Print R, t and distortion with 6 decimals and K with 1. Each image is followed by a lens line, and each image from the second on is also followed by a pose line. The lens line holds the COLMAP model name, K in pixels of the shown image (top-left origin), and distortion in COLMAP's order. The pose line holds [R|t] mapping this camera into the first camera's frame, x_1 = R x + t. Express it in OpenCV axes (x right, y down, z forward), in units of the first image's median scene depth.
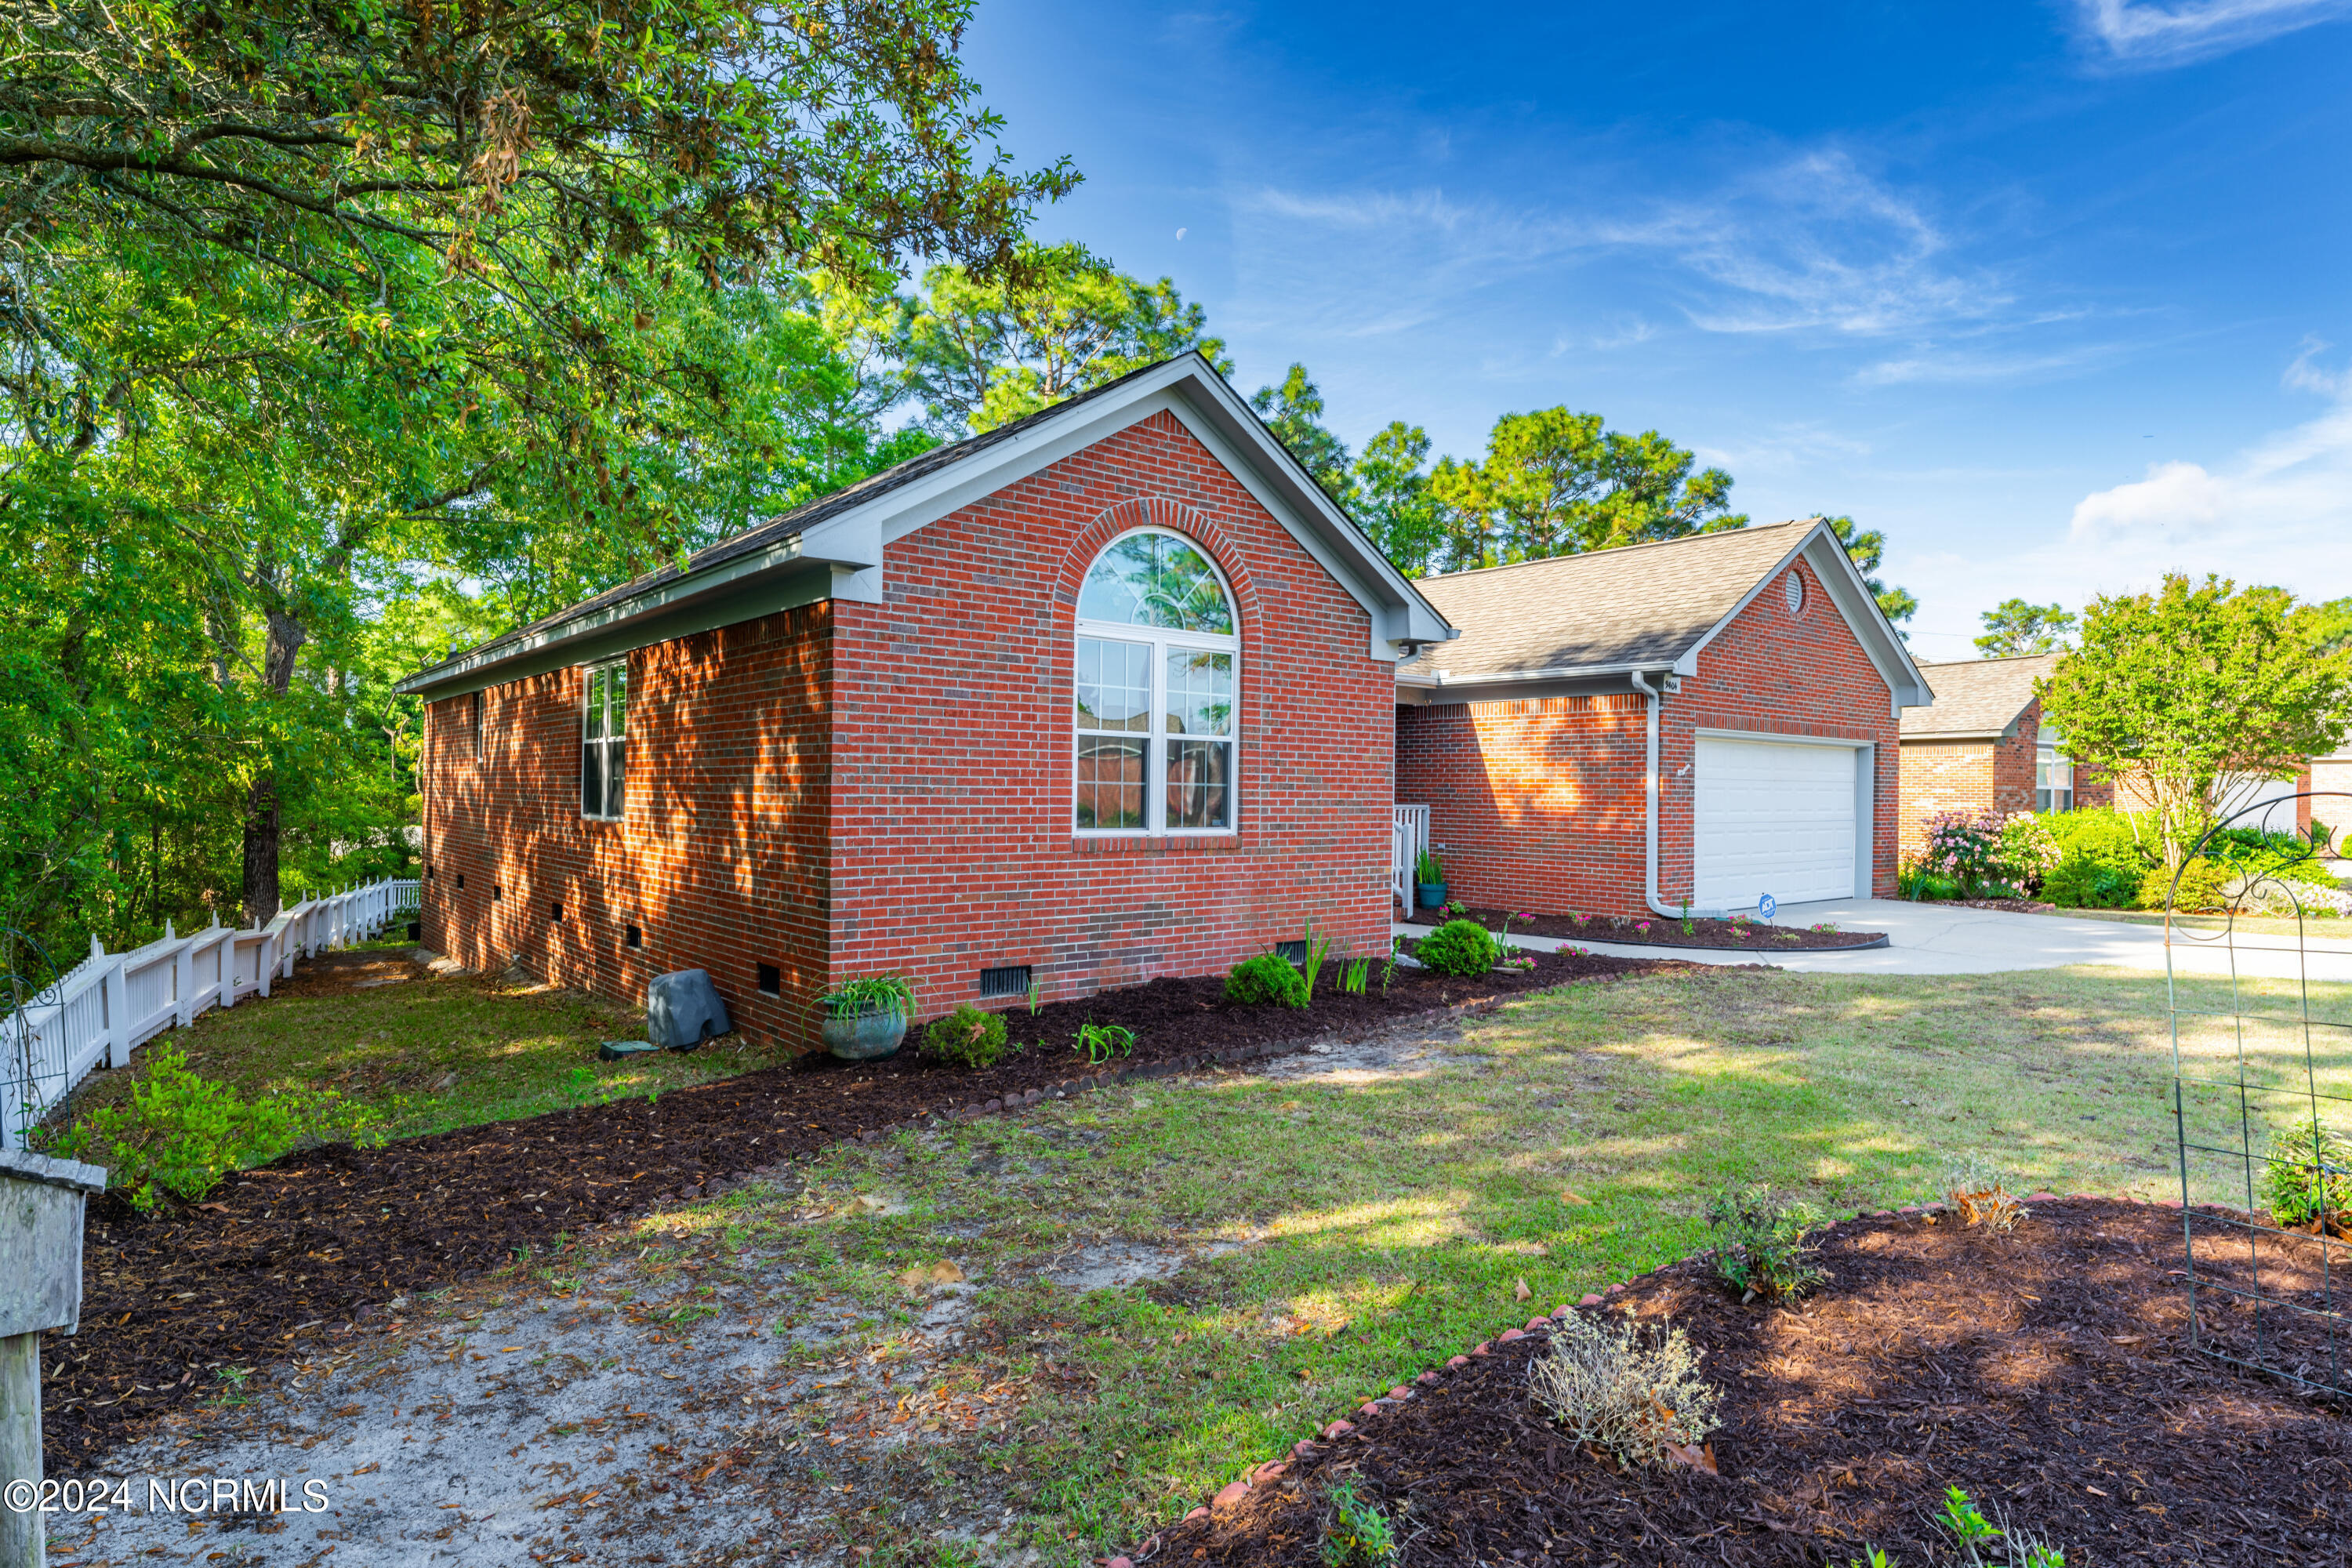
lens RADIAL K [[1314.5, 0, 1175.6], [0, 1314.5, 782.3], [0, 0, 1]] dist [0.003773, 0.000197]
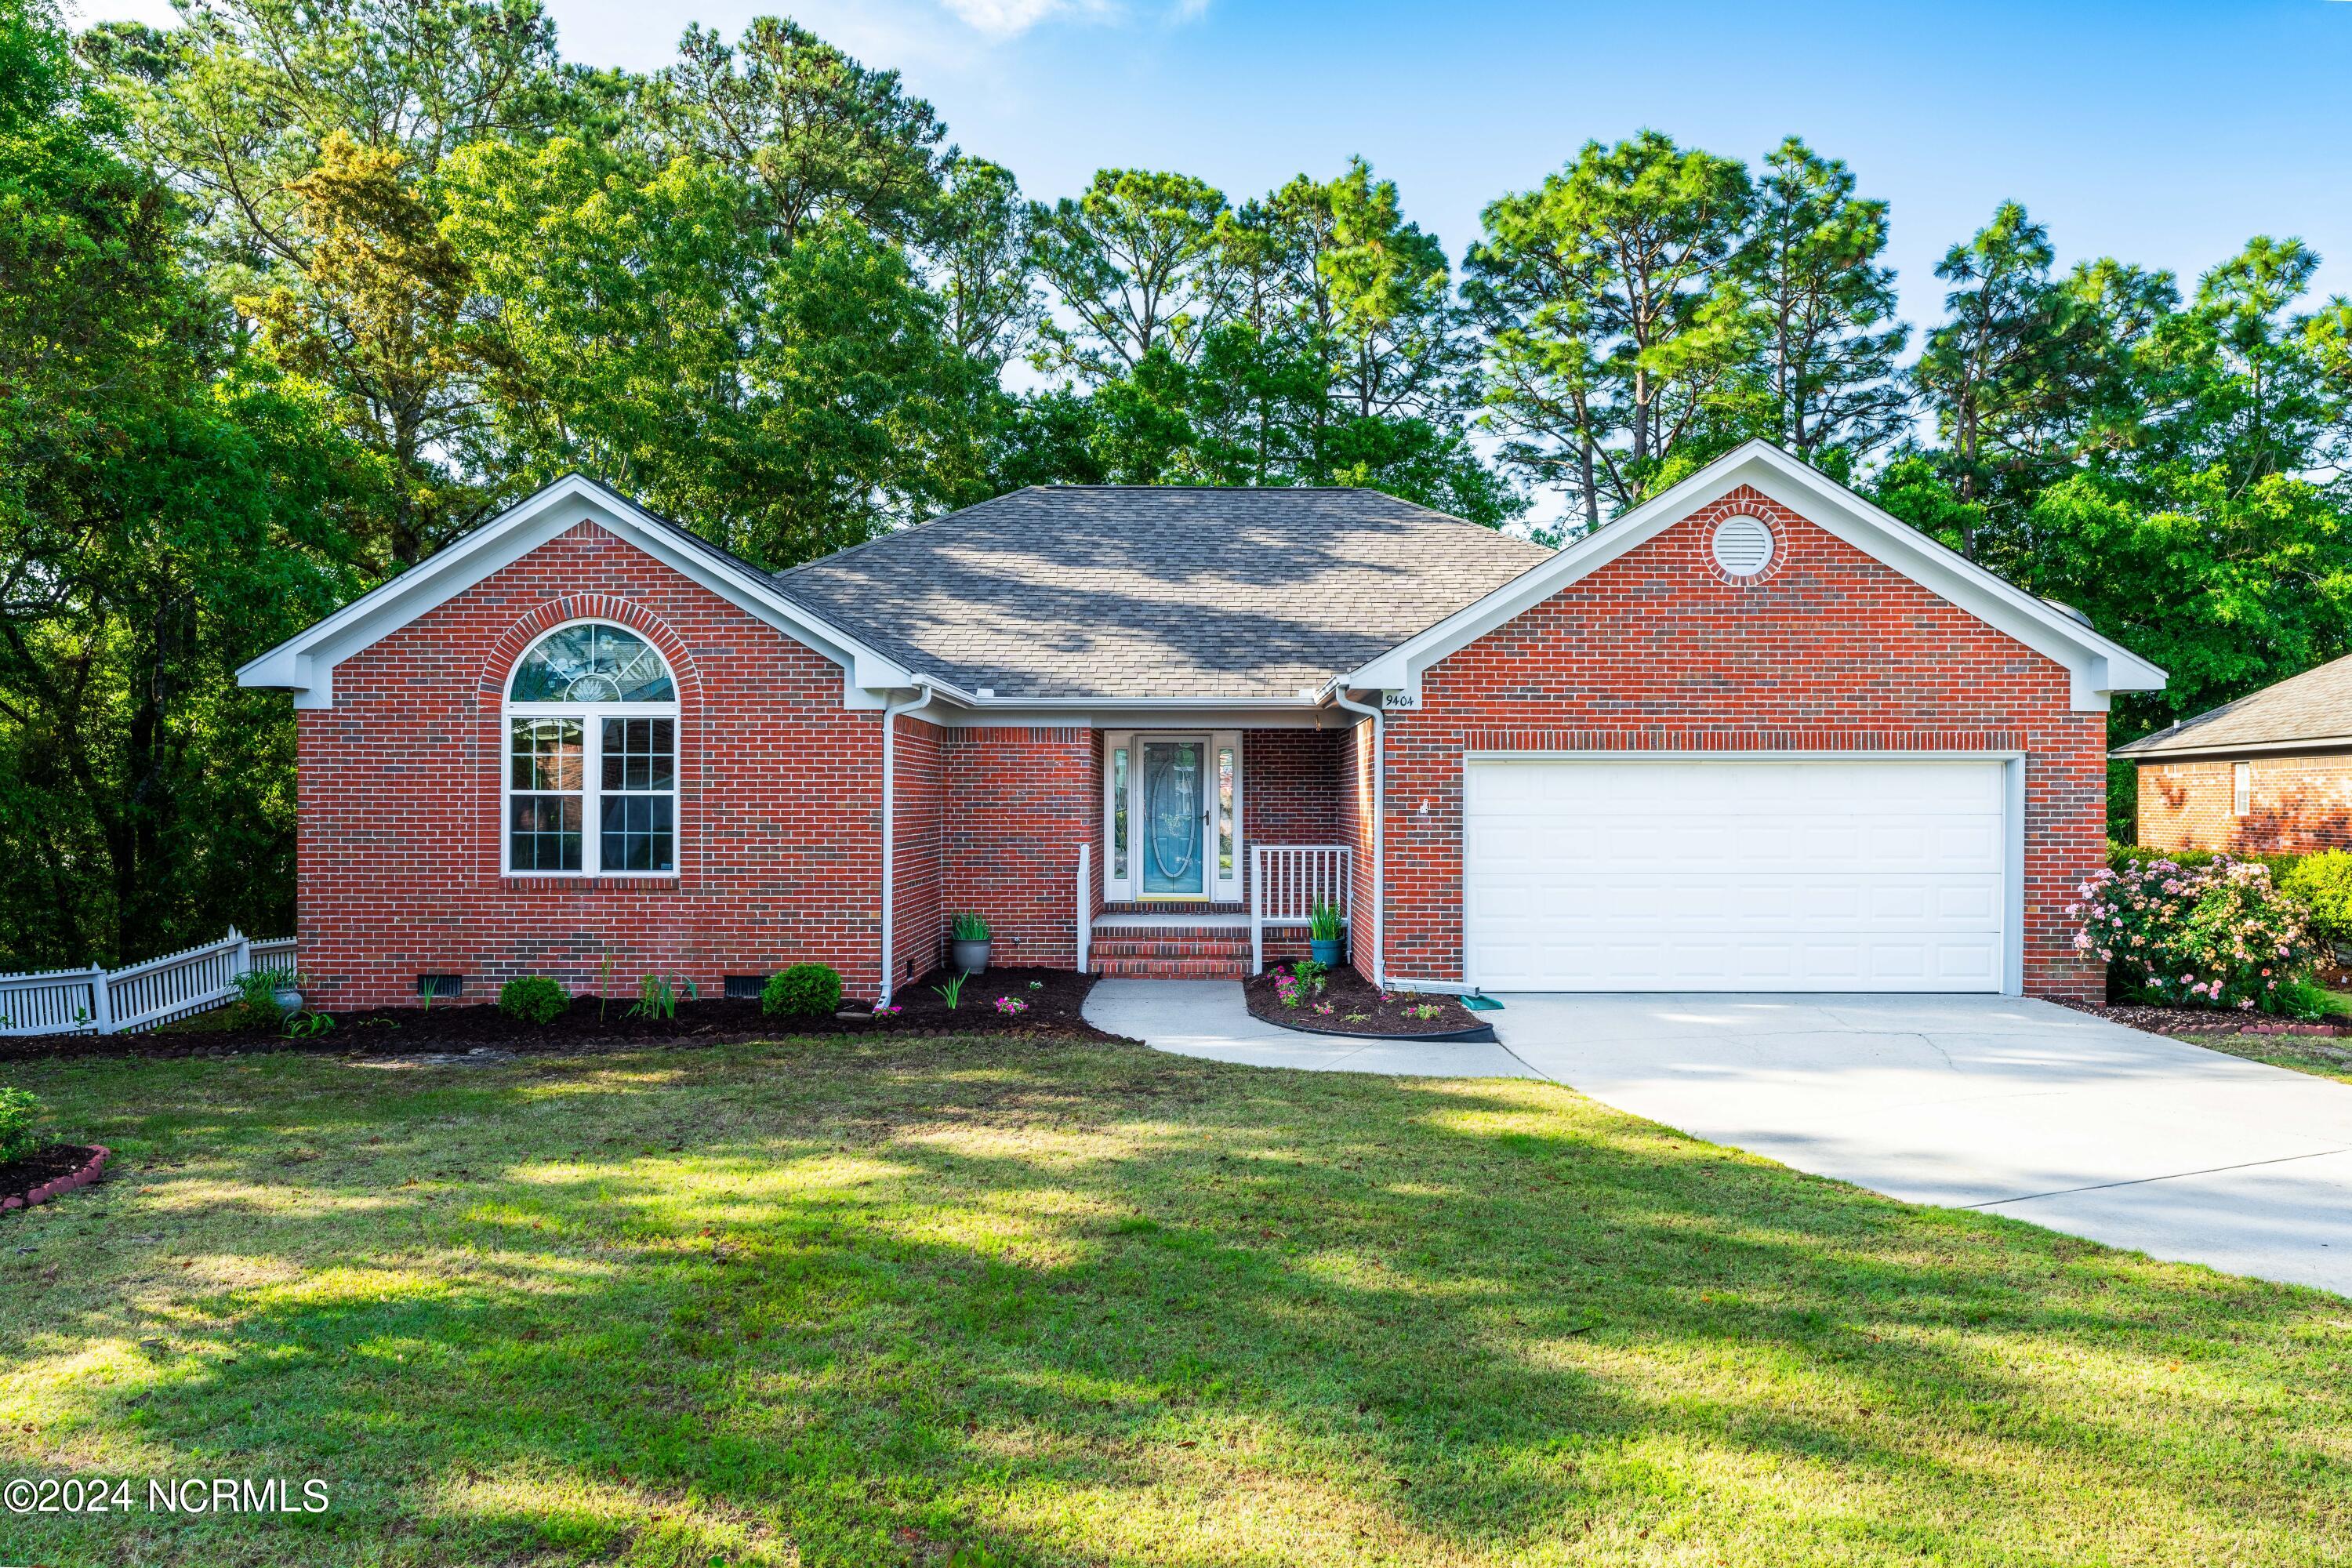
lens RADIAL K [[1603.4, 0, 1181.2], [0, 1603.4, 791.4], [0, 0, 1]] dist [-0.002741, 0.001748]
pose [[0.746820, -0.012280, -0.664912, 1.342148], [0.012626, 0.999911, -0.004285, -0.023416], [0.664906, -0.005195, 0.746909, 0.267121]]
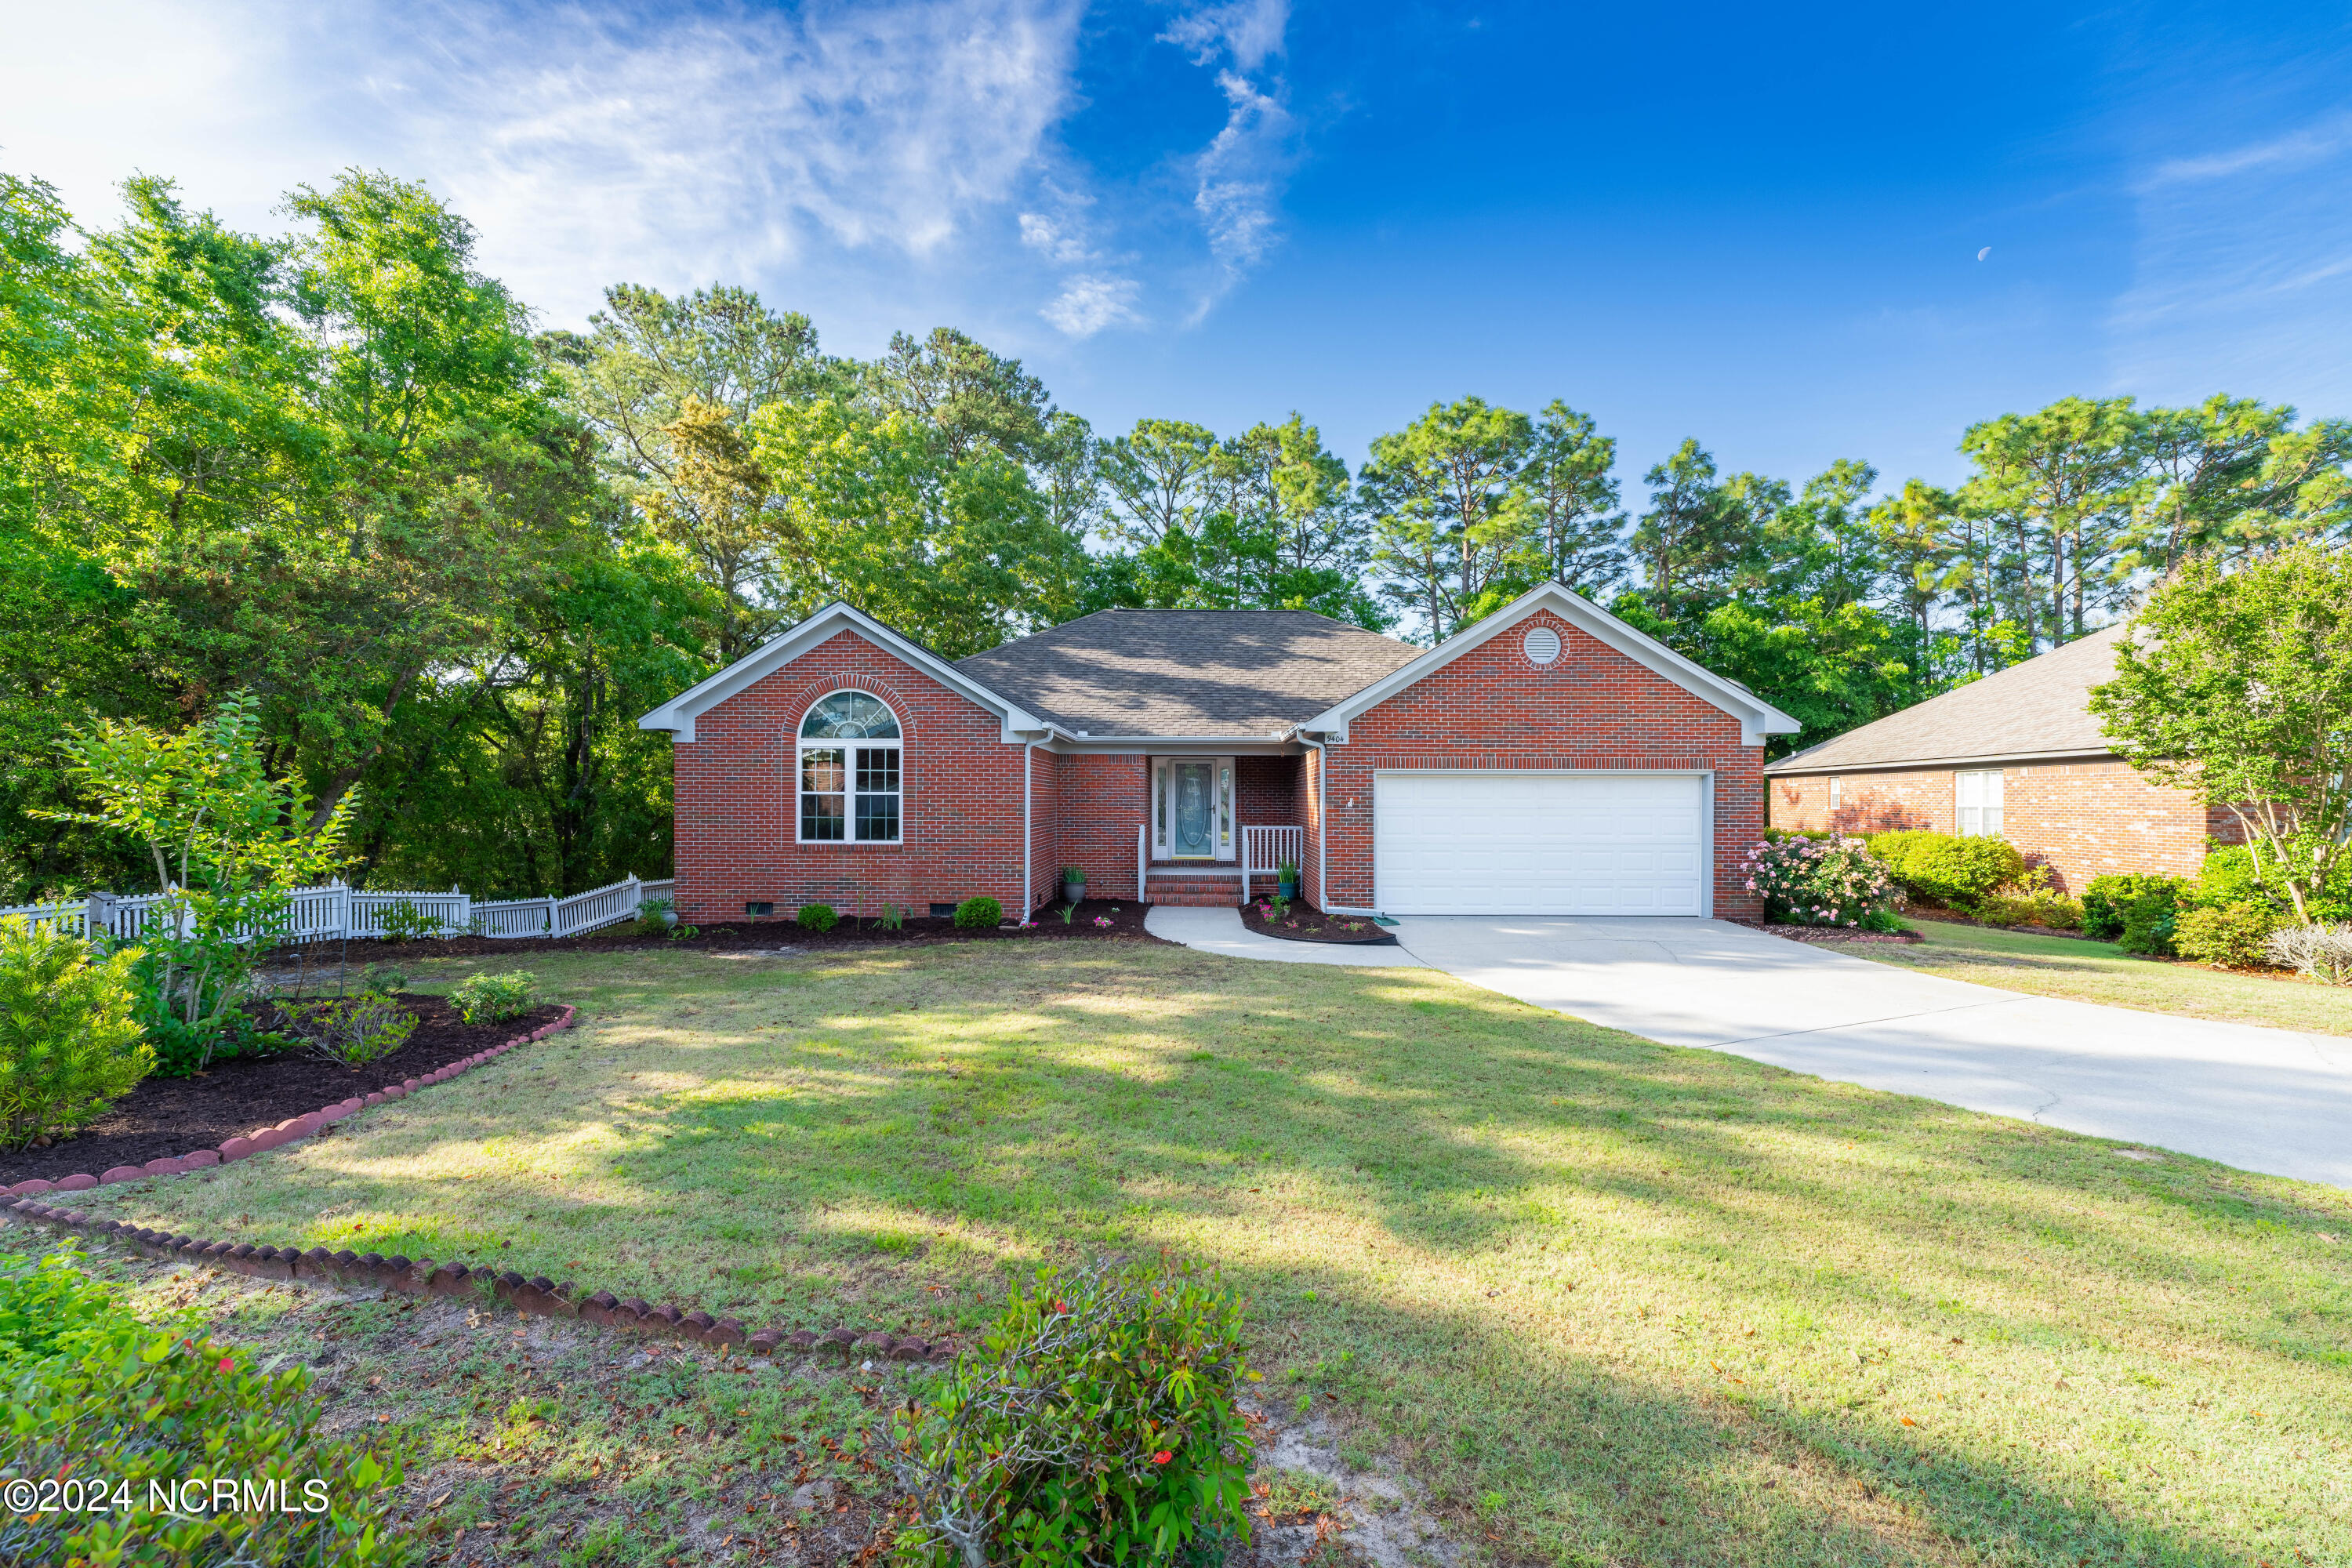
lens RADIAL K [[962.3, 0, 1168.6], [0, 962.3, 792.8], [0, 0, 1]] dist [0.000016, 0.000163]
pose [[0.741444, -0.010888, -0.670927, 1.306027], [0.010372, 0.999935, -0.004766, -0.023826], [0.670935, -0.003425, 0.741508, 0.243474]]
